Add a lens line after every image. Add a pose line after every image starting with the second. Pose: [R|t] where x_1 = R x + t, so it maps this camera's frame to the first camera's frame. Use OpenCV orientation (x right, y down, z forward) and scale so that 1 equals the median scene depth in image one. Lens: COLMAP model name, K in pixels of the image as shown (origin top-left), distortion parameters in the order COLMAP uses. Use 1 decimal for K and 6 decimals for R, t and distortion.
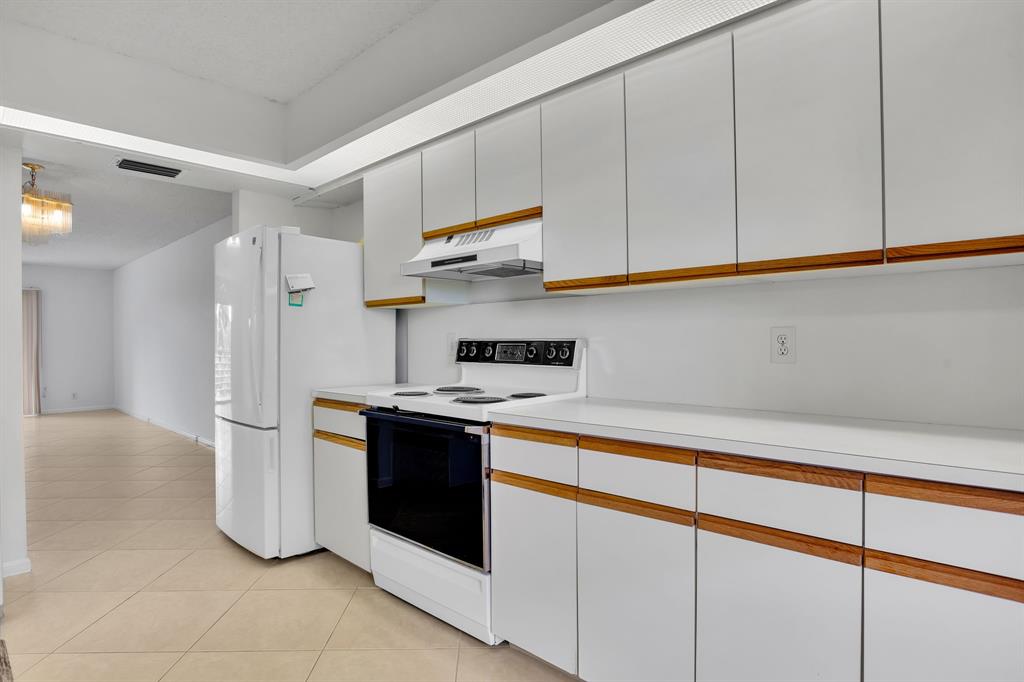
lens RADIAL K [[546.2, 0, 509.1], [0, 546.2, 343.4], [0, 0, 1]] dist [-0.052127, 0.025022]
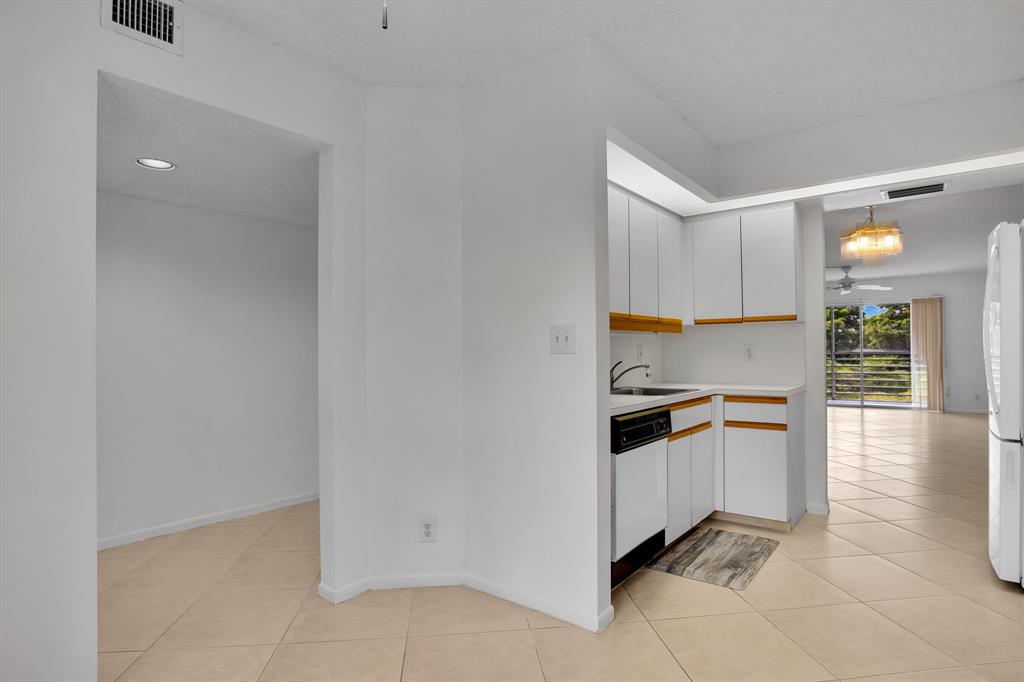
lens RADIAL K [[546.2, 0, 509.1], [0, 546.2, 343.4], [0, 0, 1]] dist [-0.052127, 0.025022]
pose [[0.085562, 0.002186, -0.996330, 0.279623], [-0.006275, 0.999979, 0.001655, -0.003788], [0.996313, 0.006110, 0.085574, 0.045751]]
